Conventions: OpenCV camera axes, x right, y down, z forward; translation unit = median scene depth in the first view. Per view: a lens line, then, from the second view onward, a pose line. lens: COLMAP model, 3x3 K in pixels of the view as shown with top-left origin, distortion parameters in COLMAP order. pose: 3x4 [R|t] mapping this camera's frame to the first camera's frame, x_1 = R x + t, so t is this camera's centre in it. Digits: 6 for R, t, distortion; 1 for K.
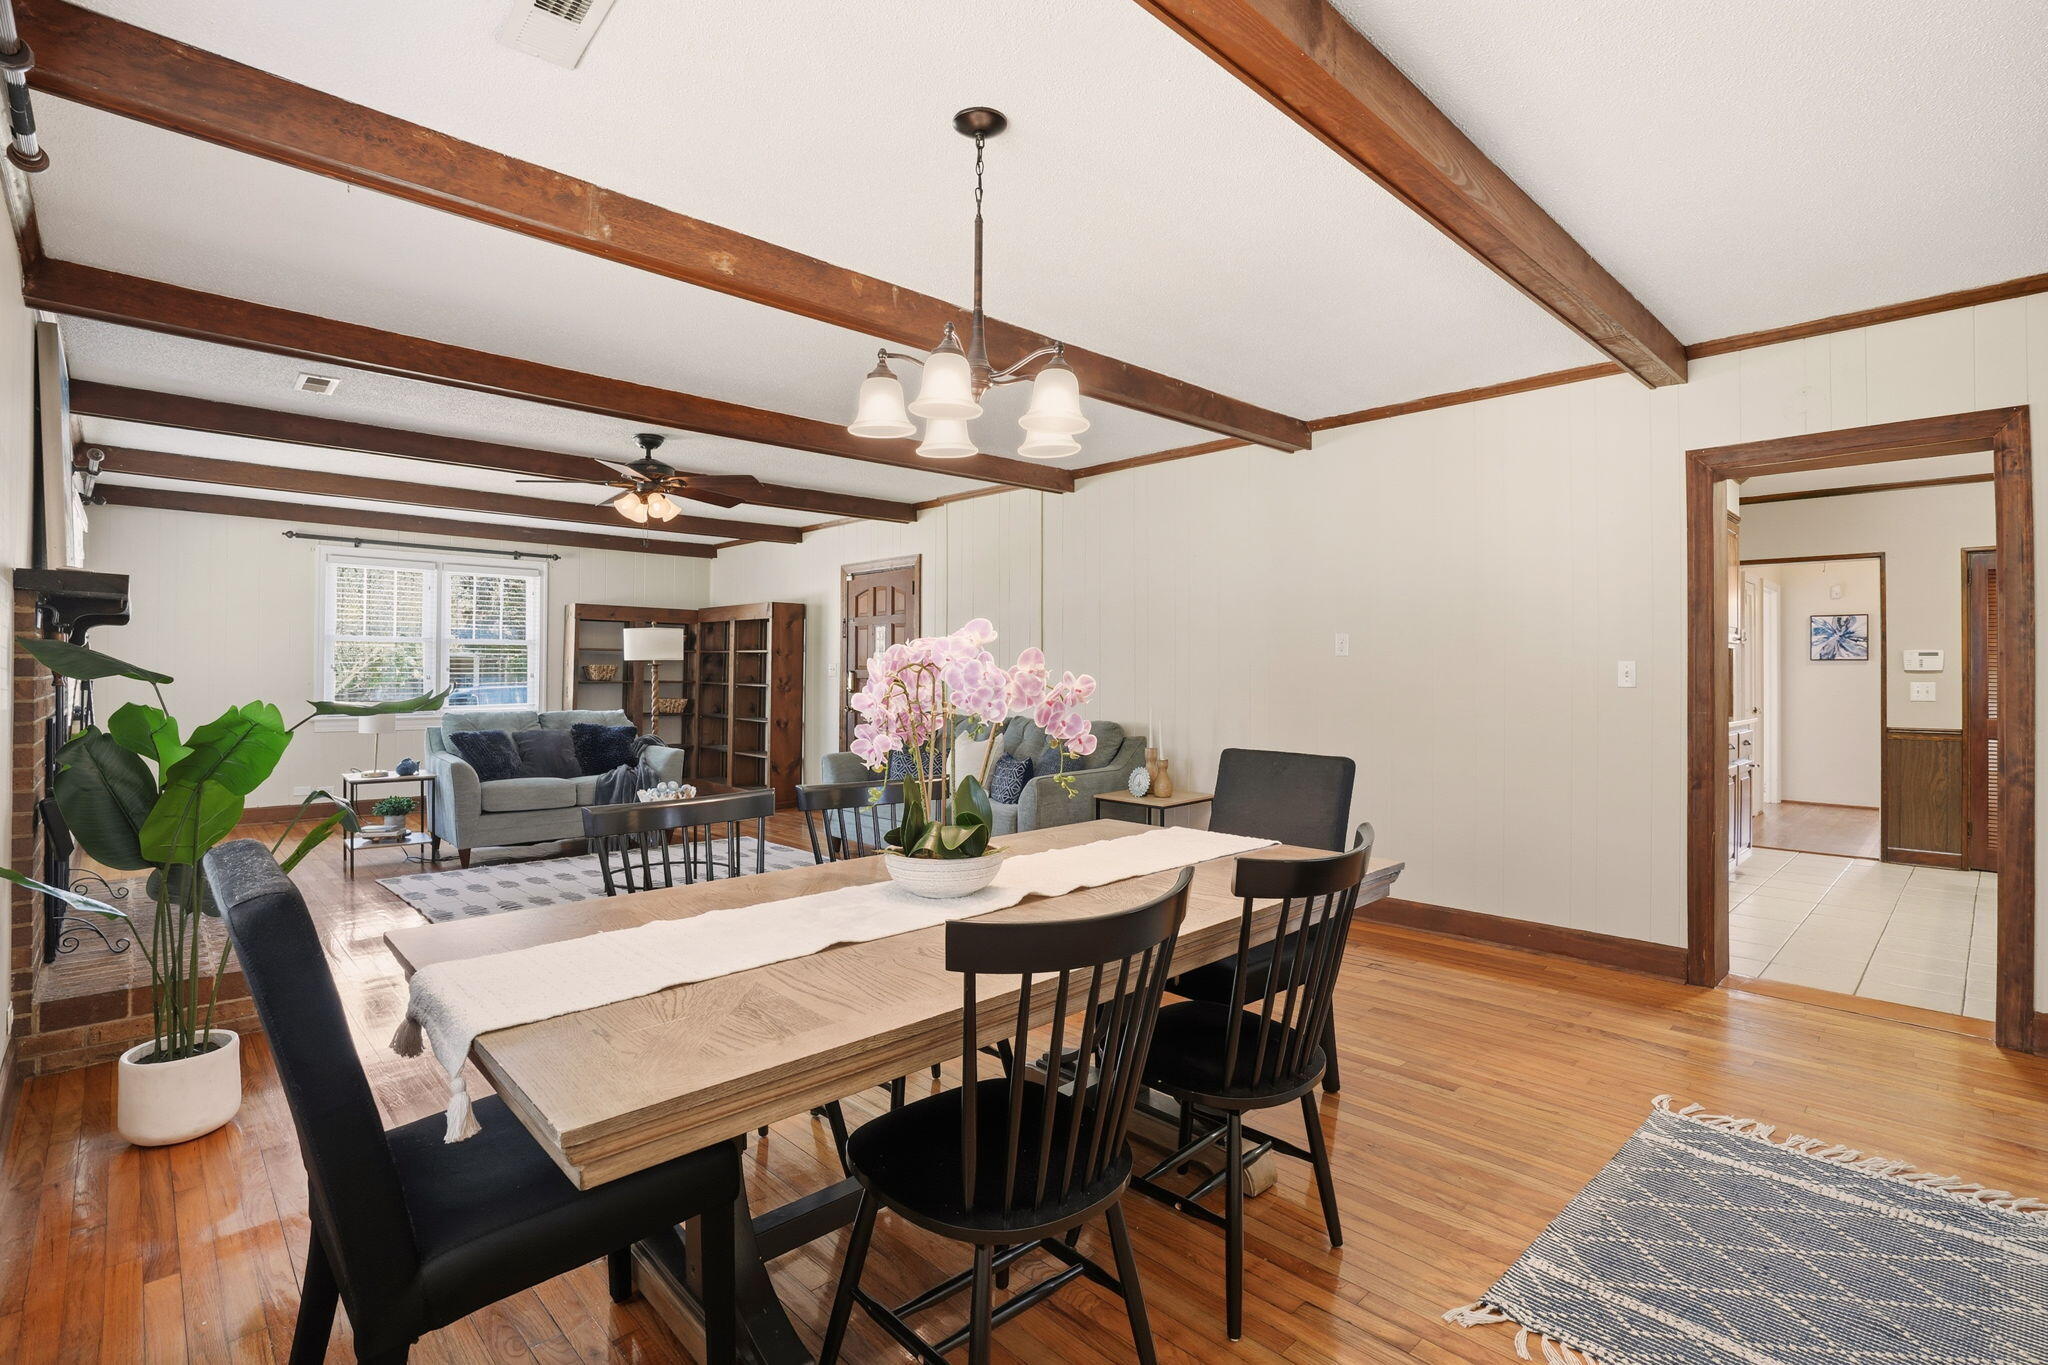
lens RADIAL K [[944.0, 0, 1022.1], [0, 944.0, 681.1], [0, 0, 1]] dist [-0.016614, 0.000318]
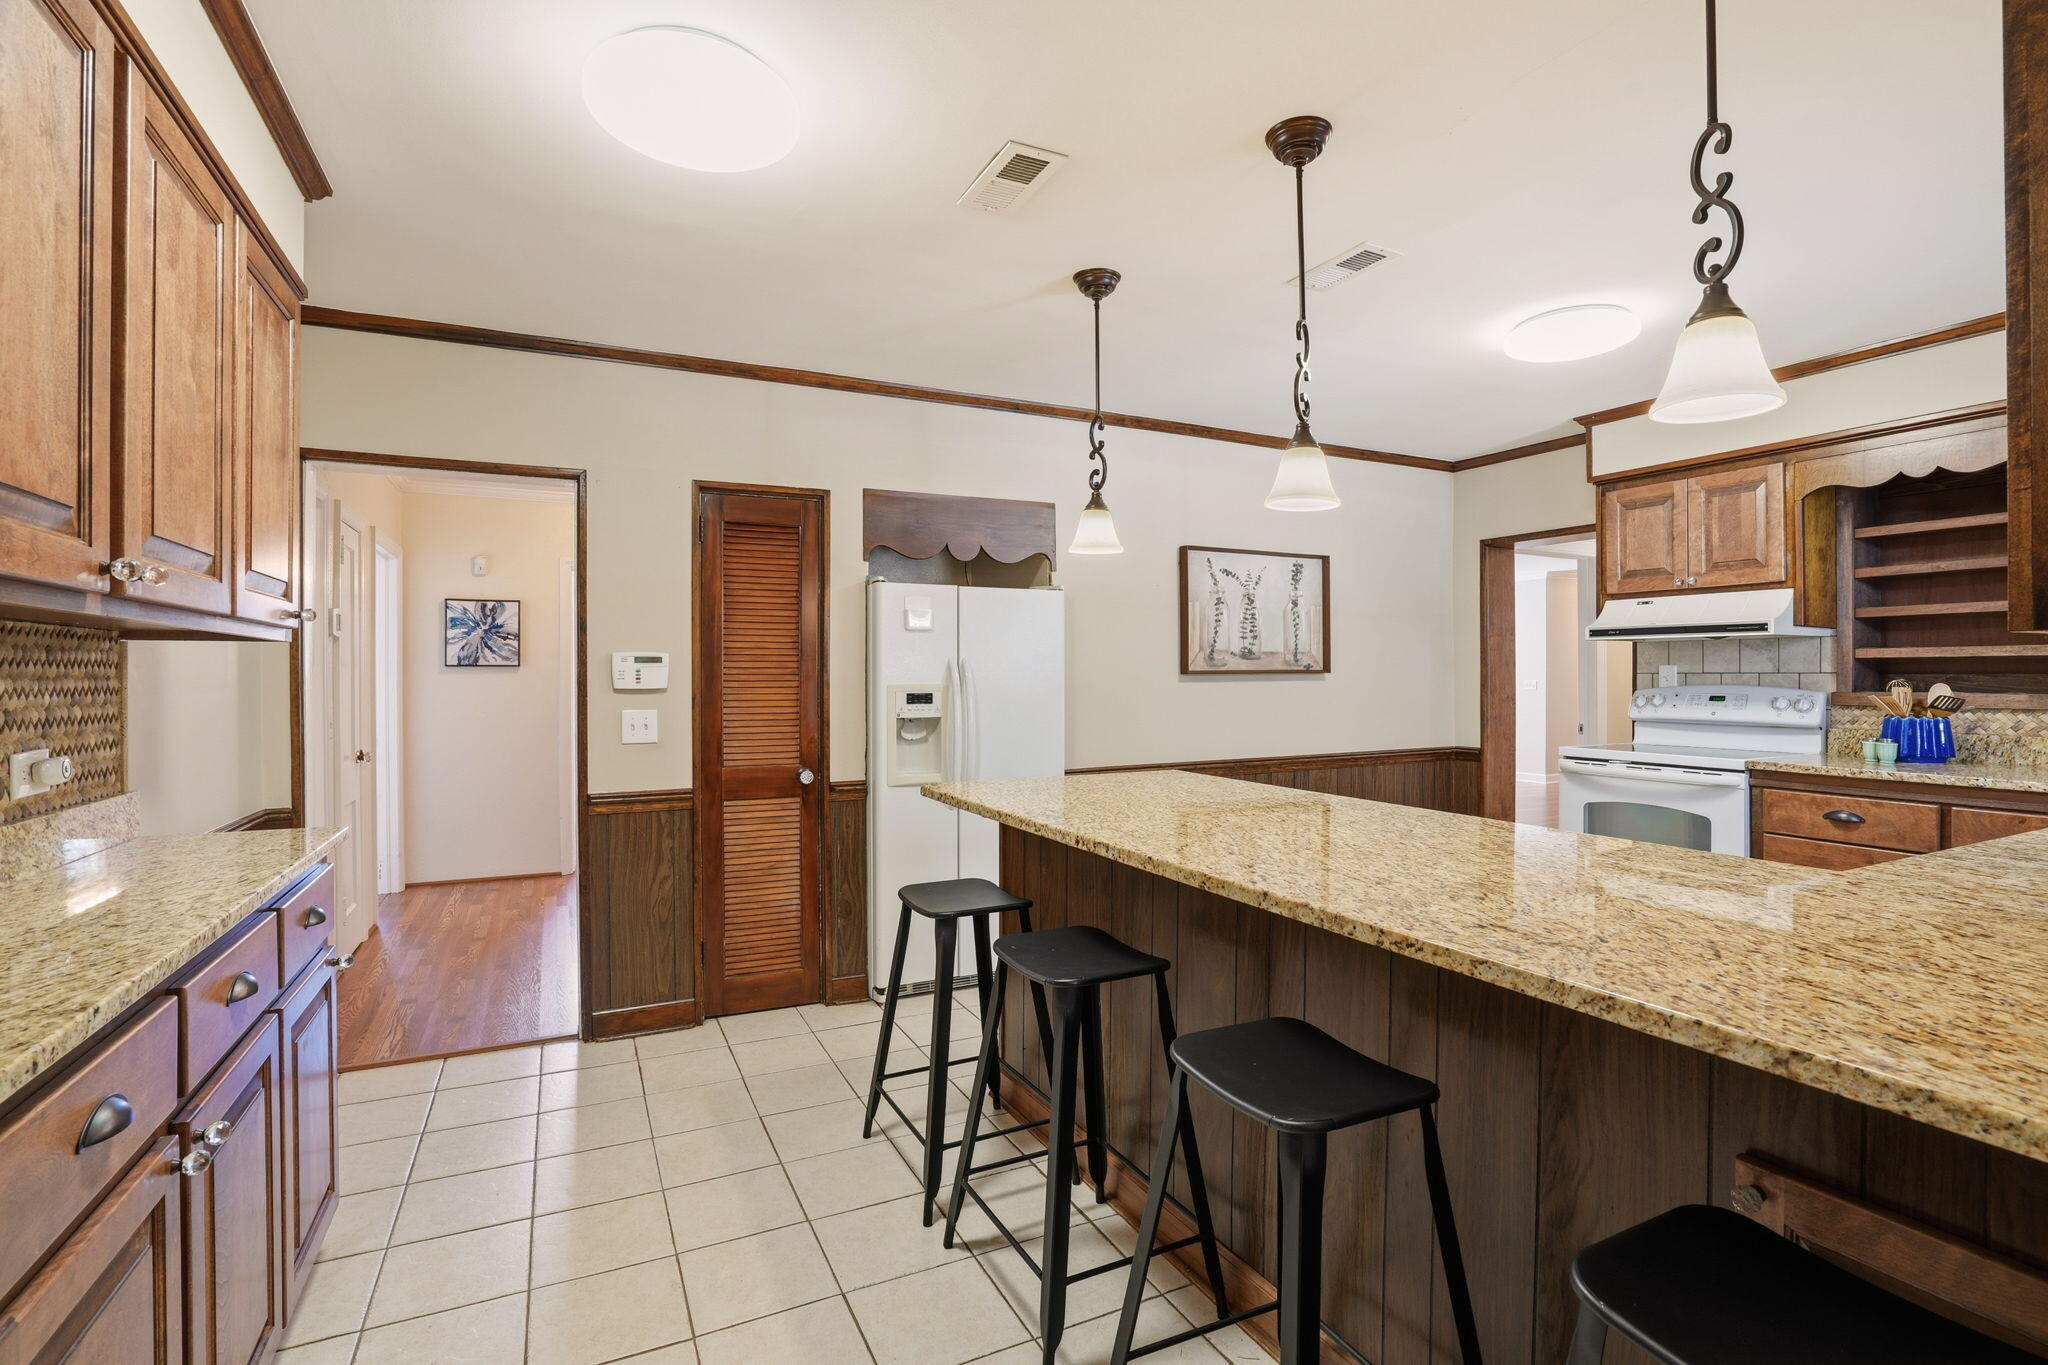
lens RADIAL K [[944.0, 0, 1020.6], [0, 944.0, 682.0], [0, 0, 1]] dist [-0.016614, 0.000318]
pose [[0.300332, -0.006094, 0.953815, 0.480131], [0.004246, 0.999978, 0.005052, -0.018041], [-0.953825, 0.002533, 0.300351, 0.592624]]
